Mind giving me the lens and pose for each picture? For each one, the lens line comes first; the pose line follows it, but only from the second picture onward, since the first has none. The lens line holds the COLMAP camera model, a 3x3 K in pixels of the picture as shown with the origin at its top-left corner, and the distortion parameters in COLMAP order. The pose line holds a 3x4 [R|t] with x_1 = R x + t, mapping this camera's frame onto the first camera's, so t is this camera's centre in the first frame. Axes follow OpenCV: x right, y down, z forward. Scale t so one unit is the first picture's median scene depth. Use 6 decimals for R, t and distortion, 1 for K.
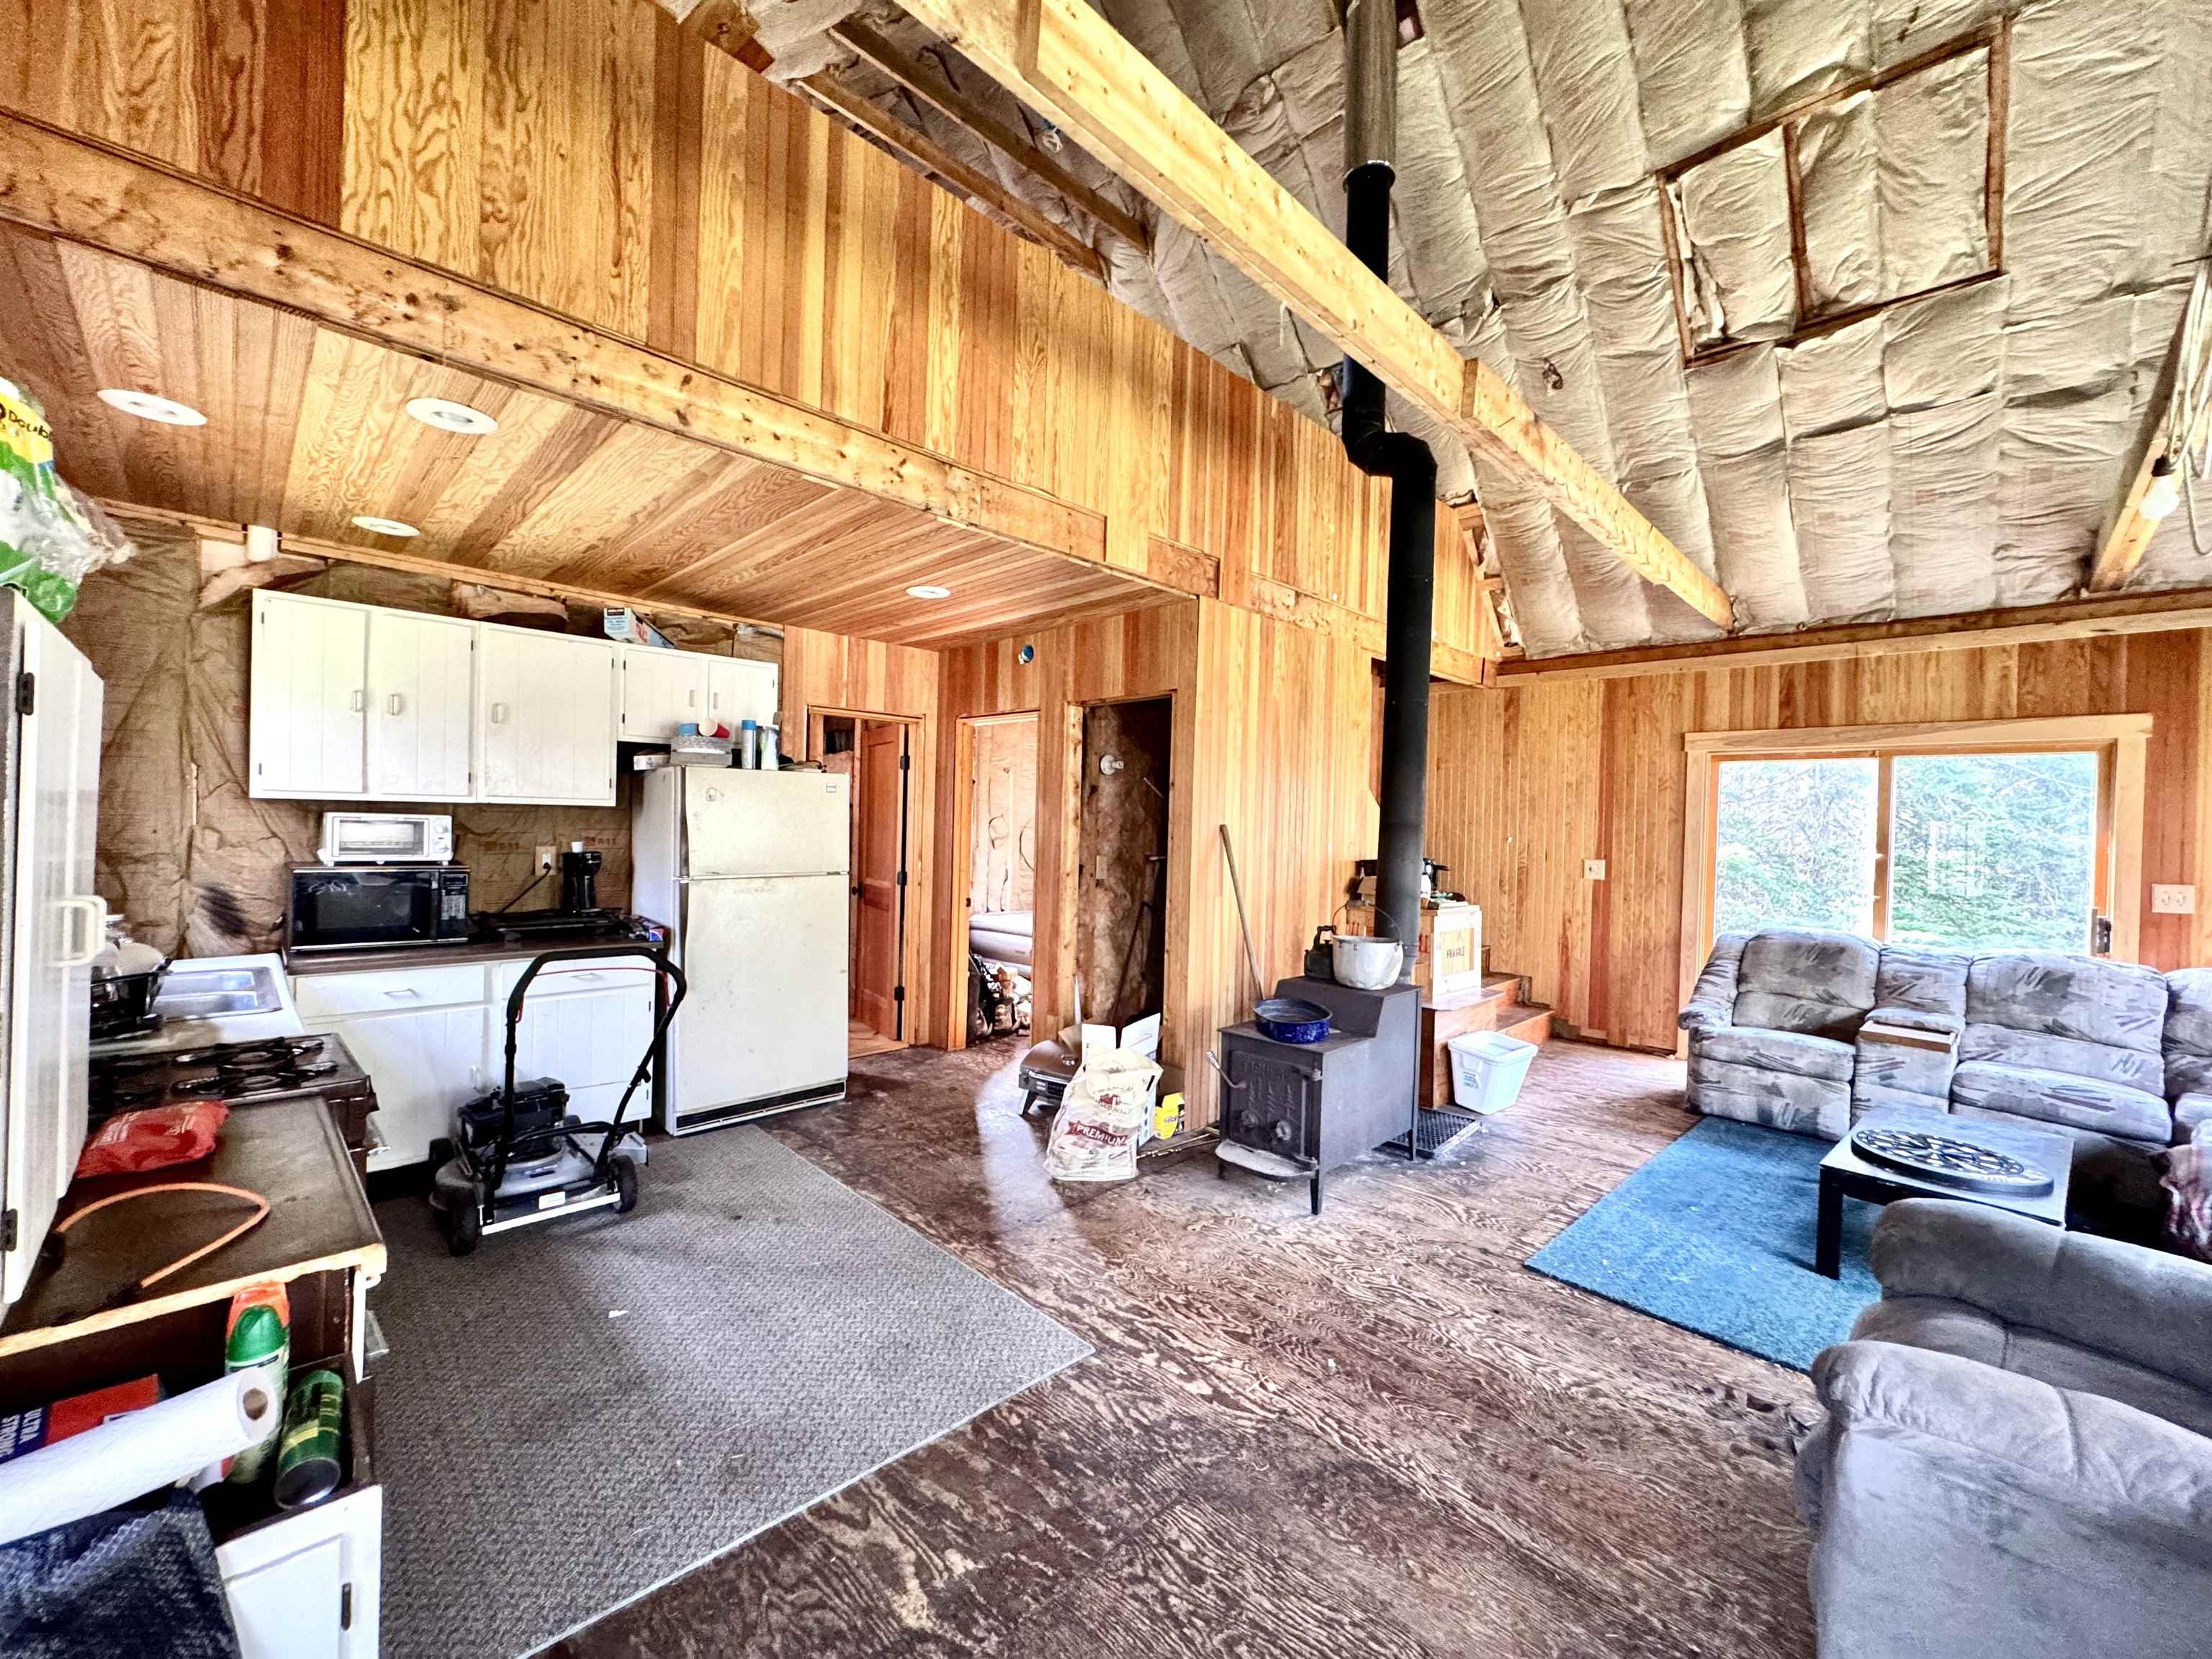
lens RADIAL K [[881.8, 0, 1104.5], [0, 881.8, 828.7], [0, 0, 1]] dist [-0.002217, 0.000262]
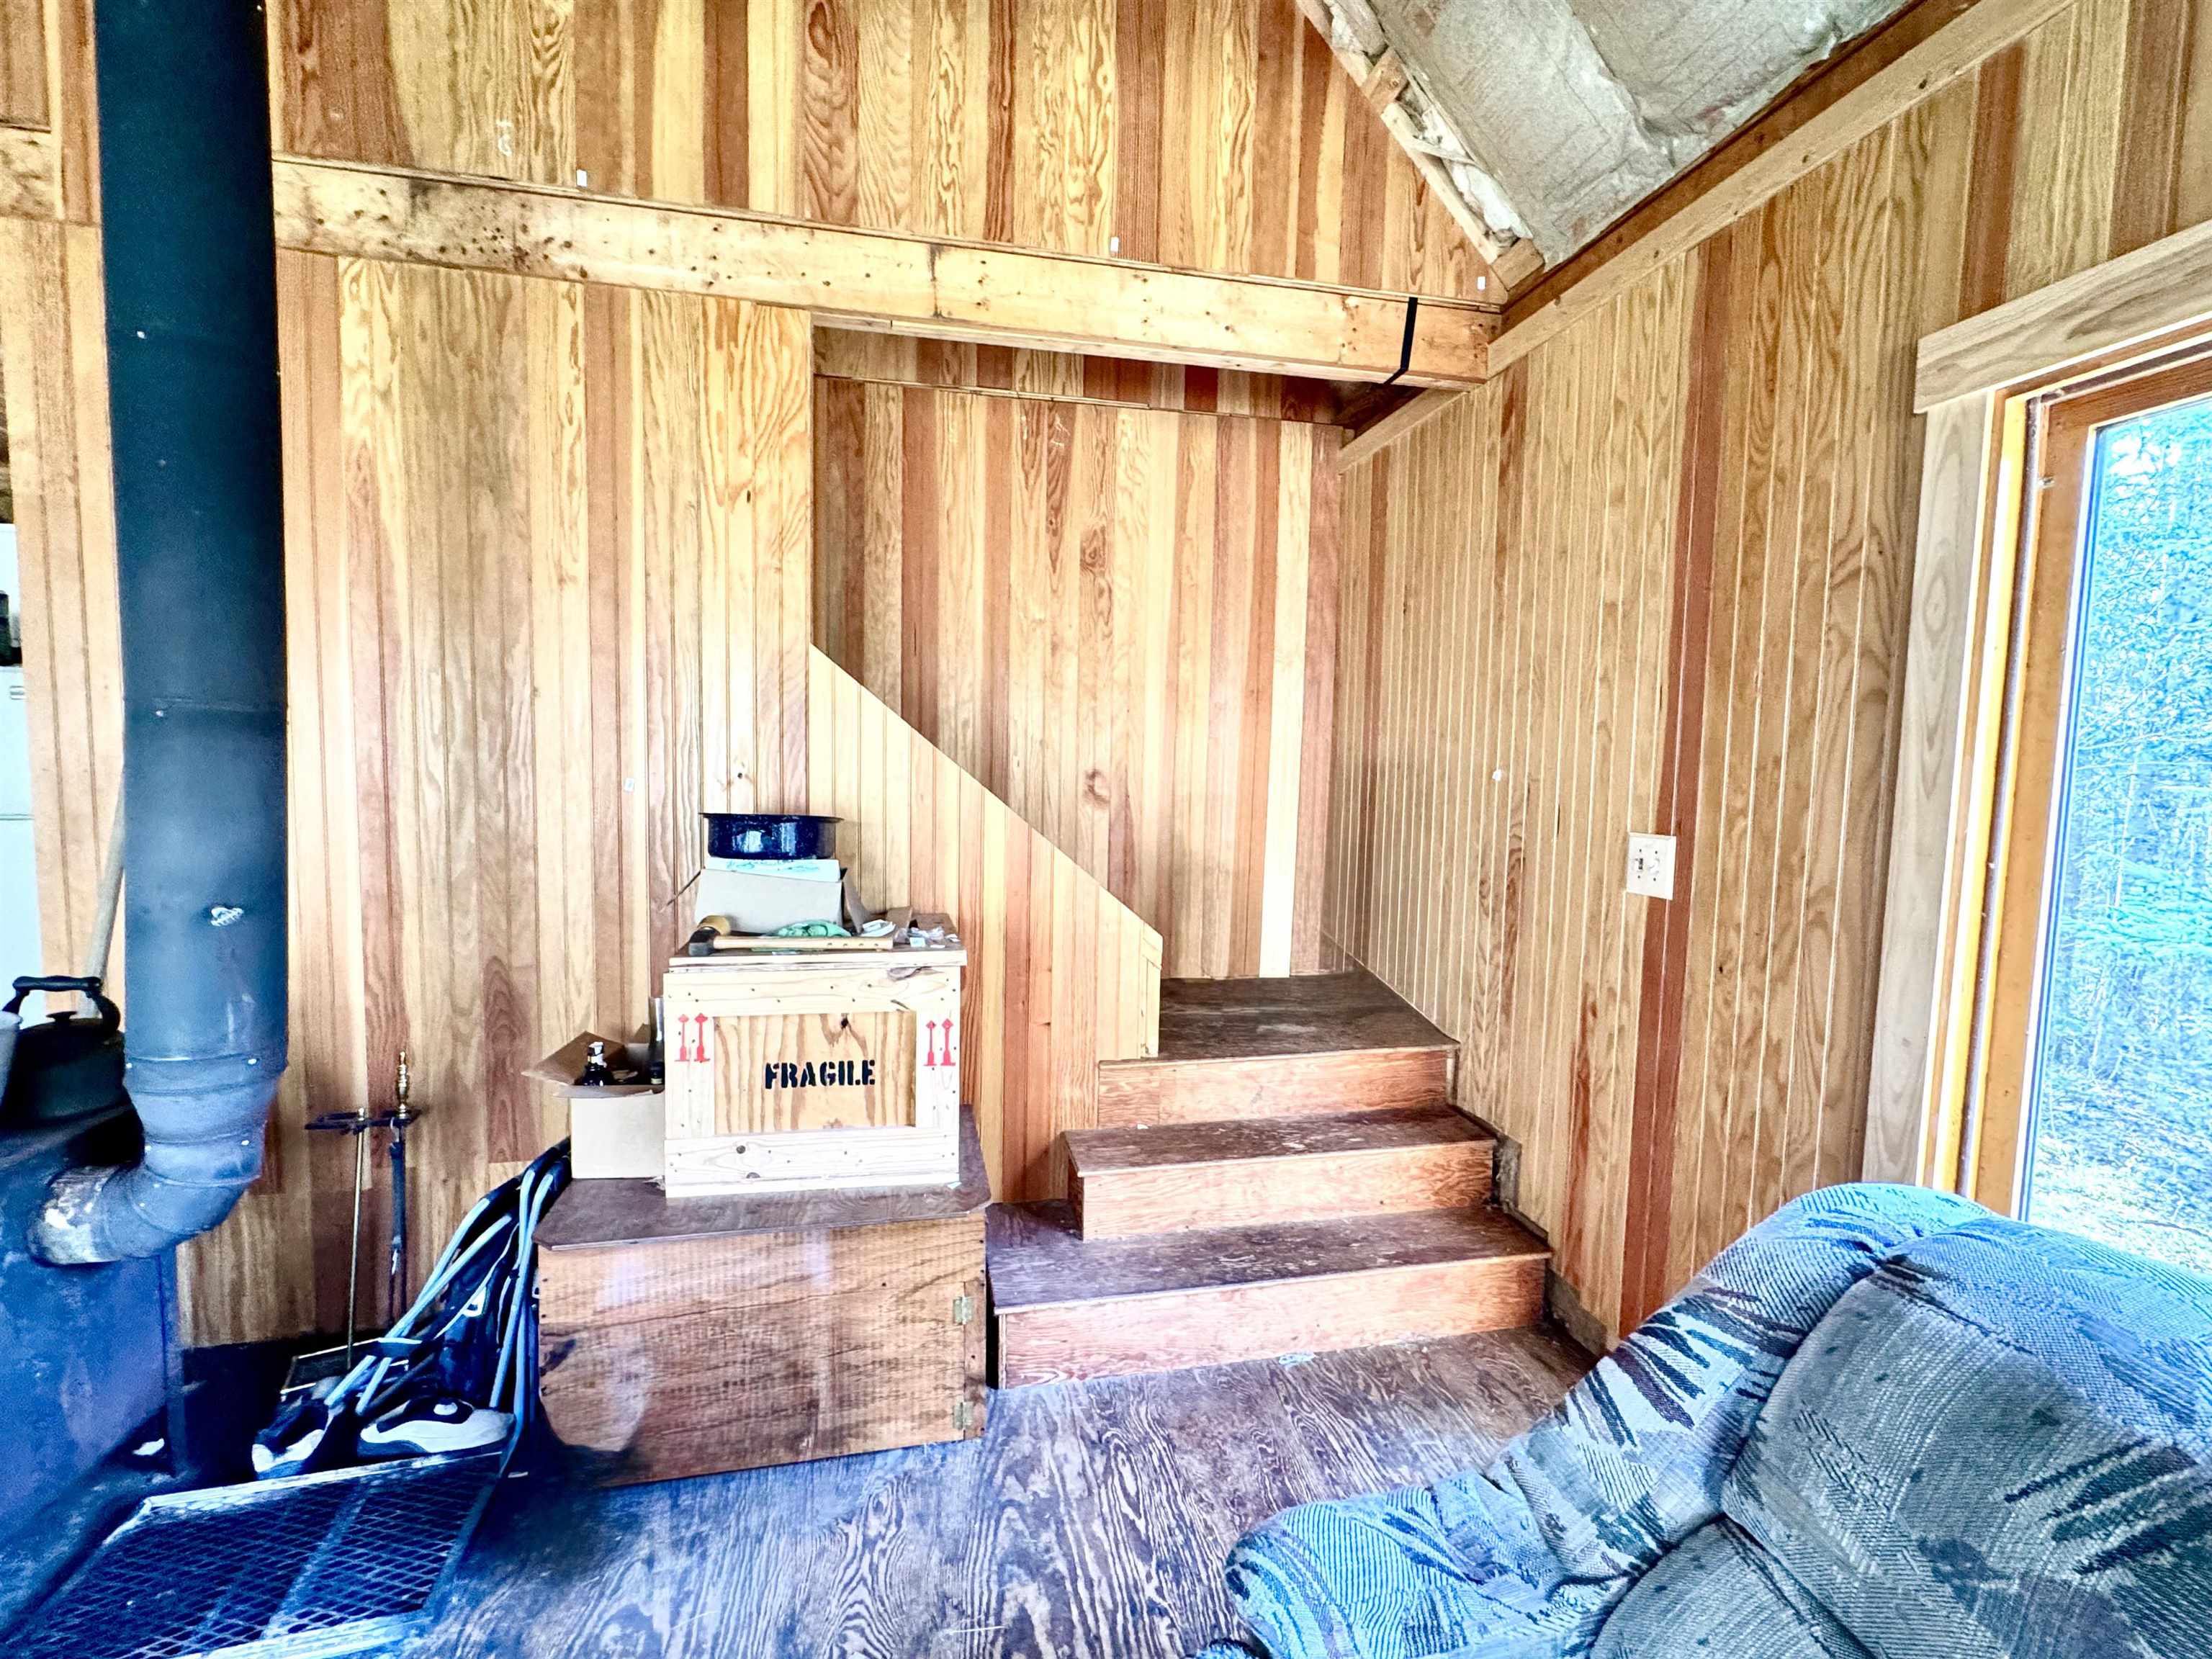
lens RADIAL K [[946.1, 0, 1105.5], [0, 946.1, 826.8], [0, 0, 1]] dist [-0.002157, 0.000067]
pose [[0.837376, 0.028147, -0.545903, 0.806615], [0.000108, 0.998665, 0.051657, 0.020309], [0.546628, -0.043315, 0.836255, 0.844566]]
